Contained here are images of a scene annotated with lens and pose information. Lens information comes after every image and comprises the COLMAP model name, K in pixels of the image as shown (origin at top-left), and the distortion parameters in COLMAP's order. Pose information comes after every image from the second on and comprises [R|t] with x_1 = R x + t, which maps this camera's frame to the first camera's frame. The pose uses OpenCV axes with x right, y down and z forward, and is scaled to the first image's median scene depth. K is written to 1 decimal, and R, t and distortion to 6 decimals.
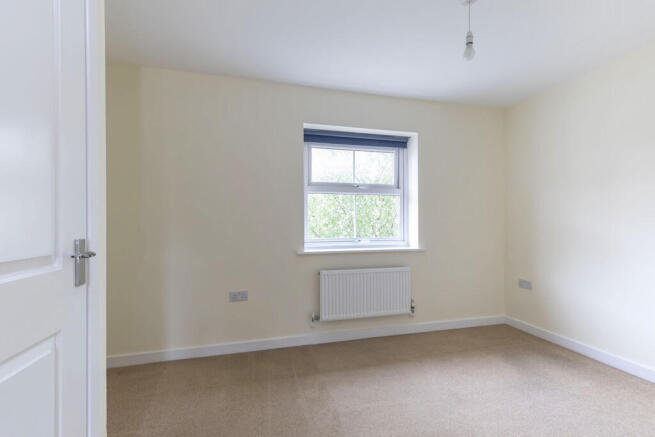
lens RADIAL K [[295.3, 0, 327.5], [0, 295.3, 218.5], [0, 0, 1]] dist [-0.000325, -0.000319]
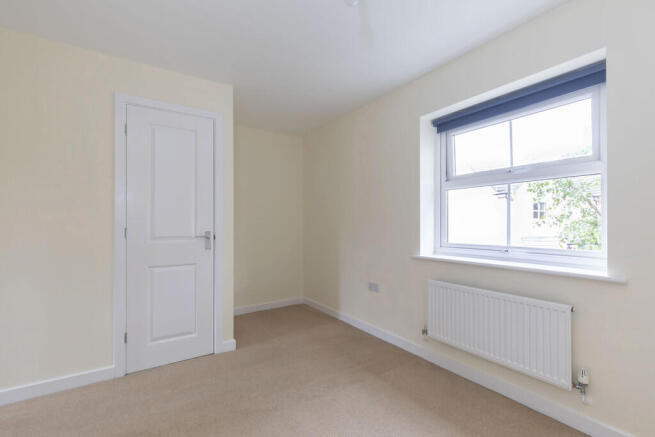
lens RADIAL K [[295.3, 0, 327.5], [0, 295.3, 218.5], [0, 0, 1]] dist [-0.000325, -0.000319]
pose [[0.312427, -0.014337, -0.949834, 0.661885], [0.015067, 0.999835, -0.010136, 0.001025], [0.949822, -0.011144, 0.312592, 0.405010]]
